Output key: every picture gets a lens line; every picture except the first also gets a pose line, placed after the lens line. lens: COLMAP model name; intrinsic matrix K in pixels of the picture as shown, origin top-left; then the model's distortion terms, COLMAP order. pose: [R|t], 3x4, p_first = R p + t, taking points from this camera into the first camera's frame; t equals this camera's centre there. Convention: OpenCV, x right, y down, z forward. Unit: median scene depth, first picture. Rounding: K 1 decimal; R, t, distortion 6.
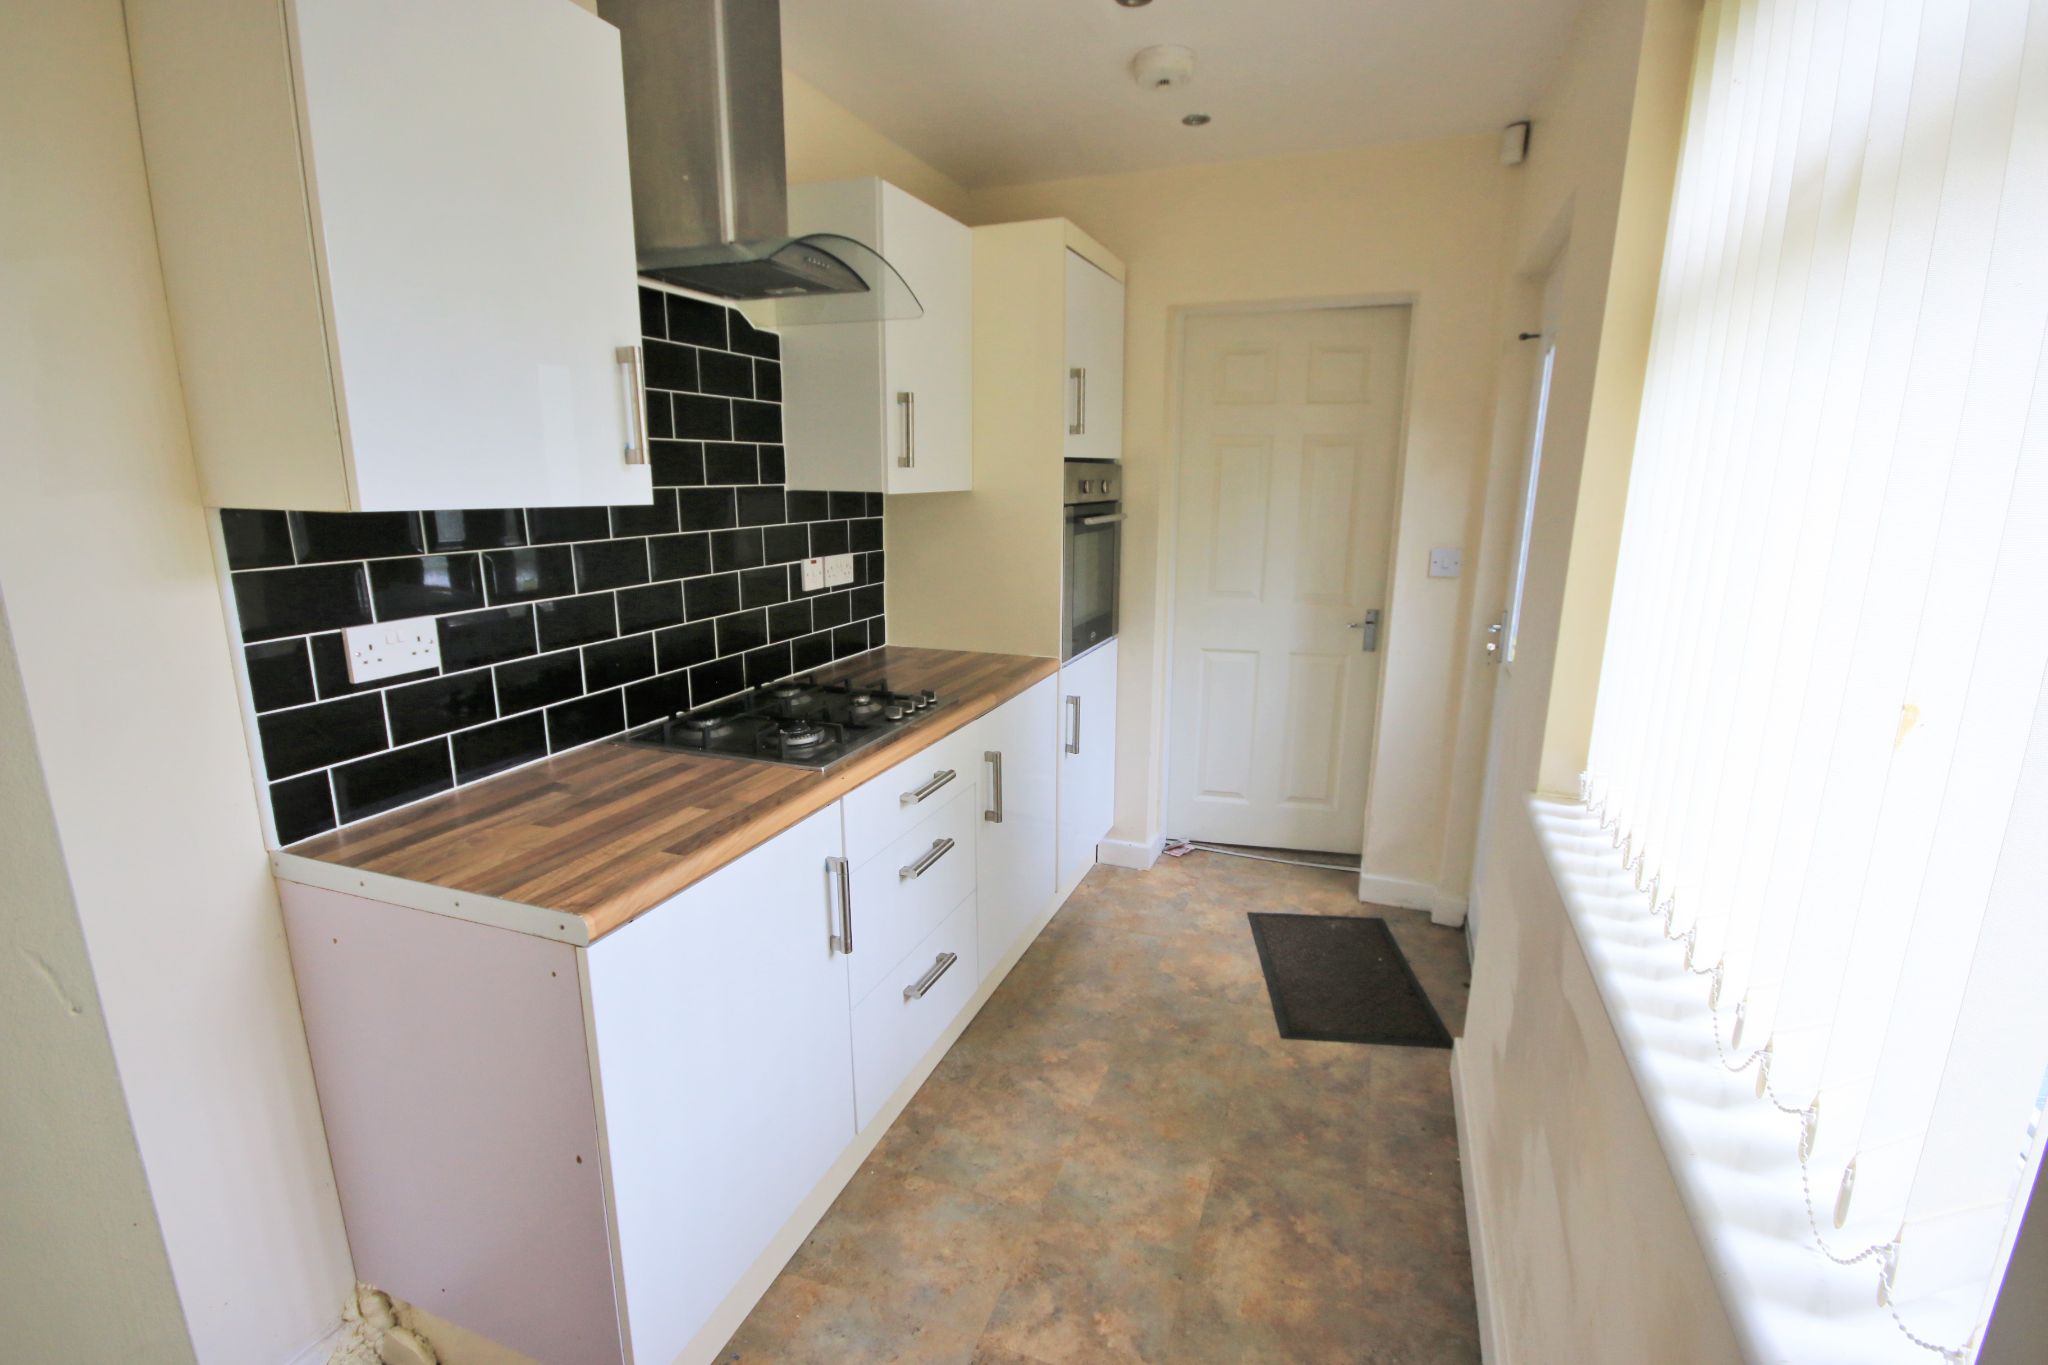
lens RADIAL K [[898.3, 0, 1024.0], [0, 898.3, 682.5], [0, 0, 1]] dist [-0.000522, 0.000240]
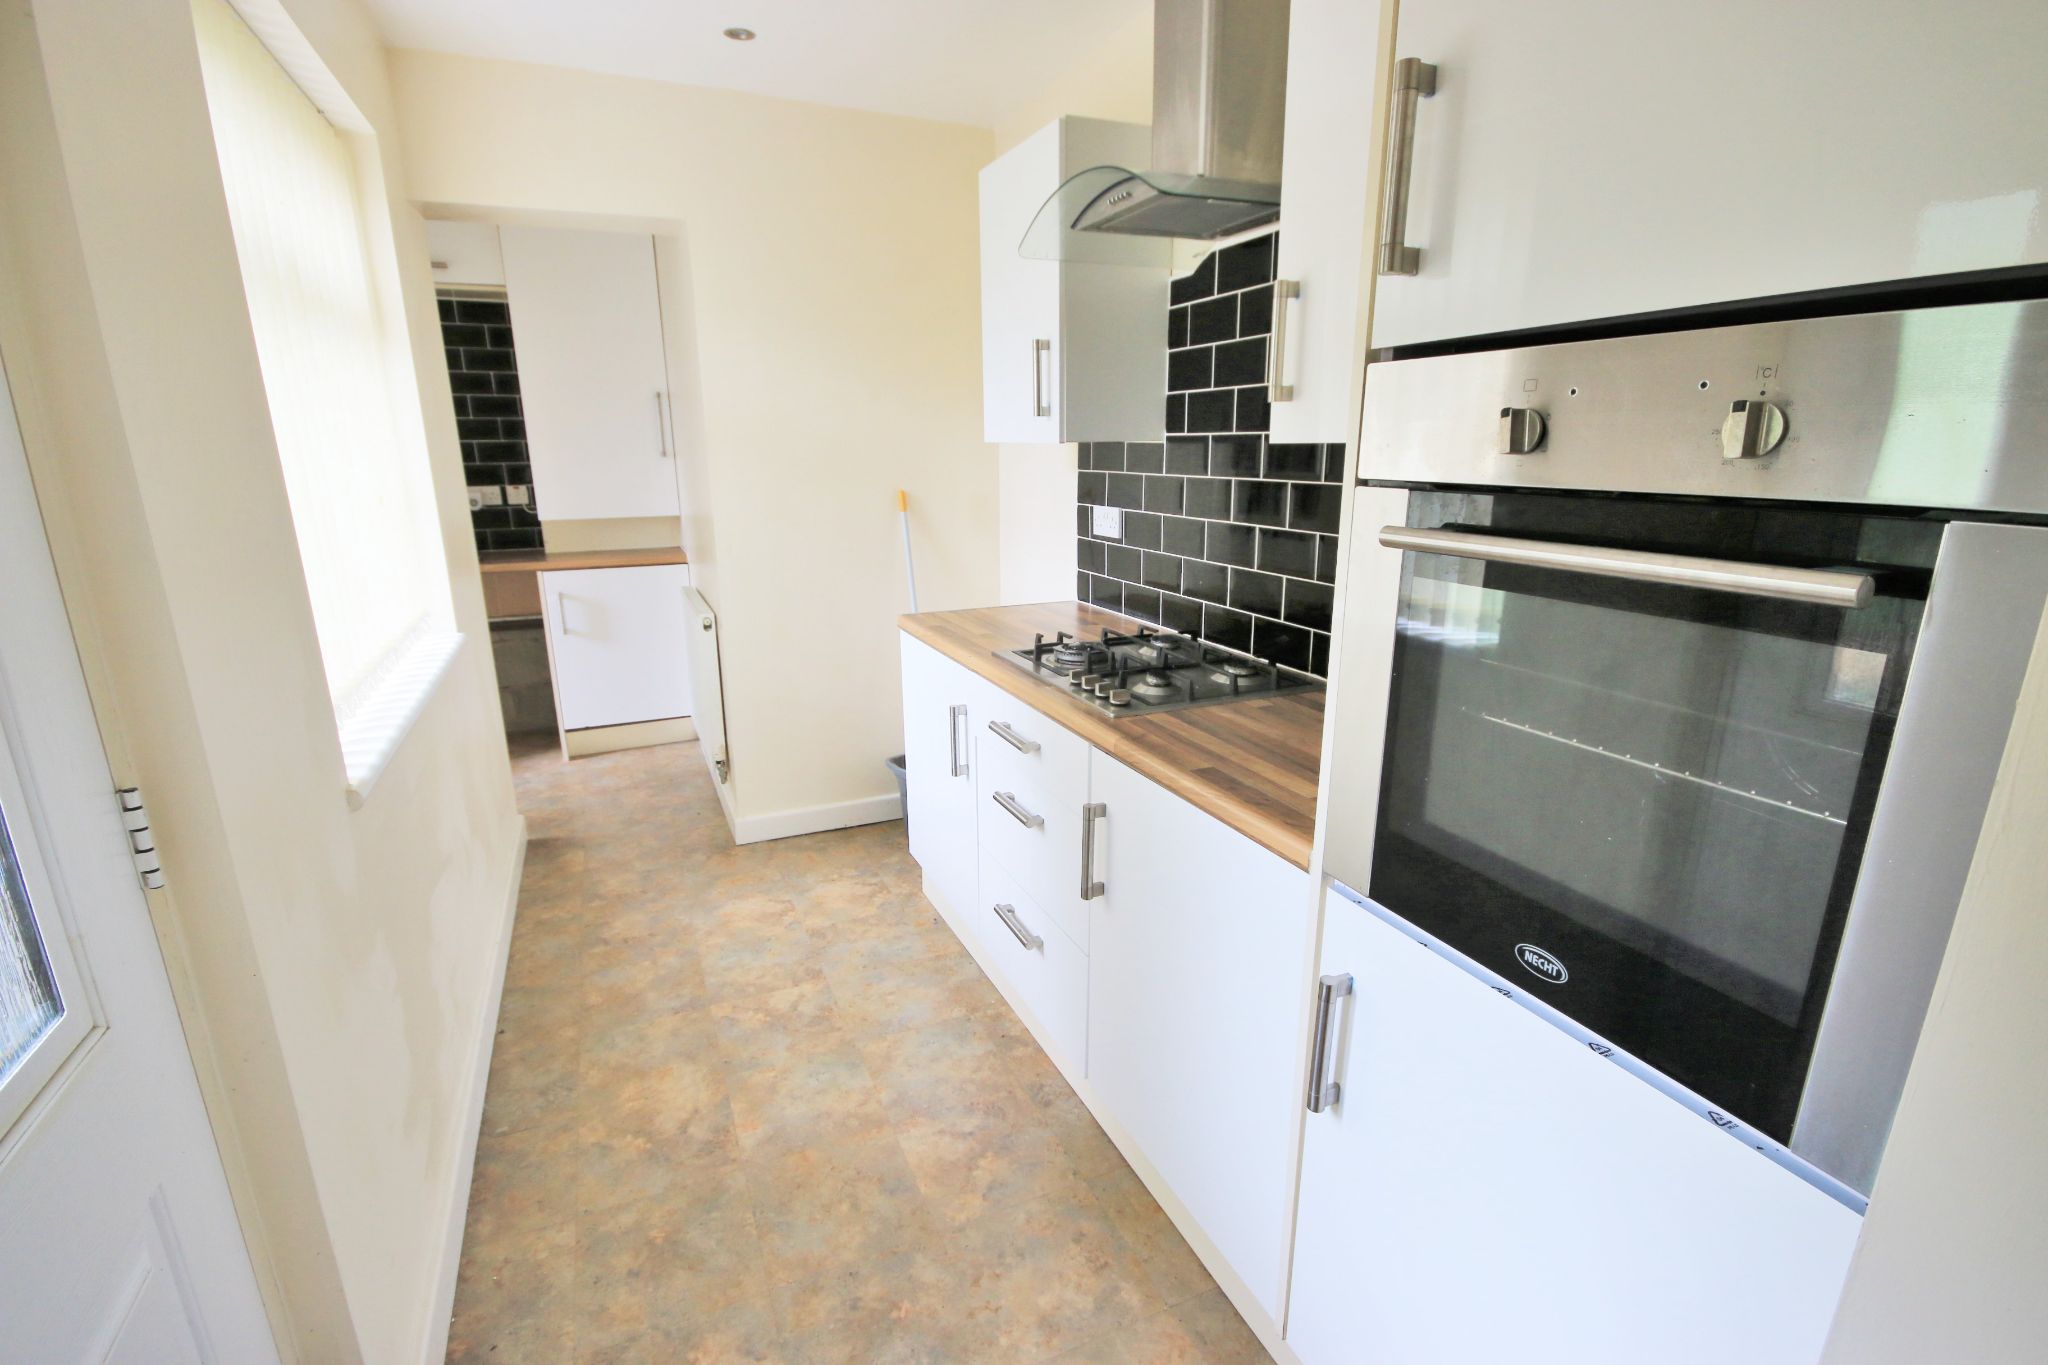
lens RADIAL K [[936.0, 0, 1024.0], [0, 936.0, 682.5], [0, 0, 1]] dist [0.001255, 0.000841]
pose [[-0.697304, 0.183905, -0.692782, 0.591307], [-0.157201, 0.903756, 0.398136, -0.351910], [0.699325, 0.386528, -0.601283, 1.594575]]
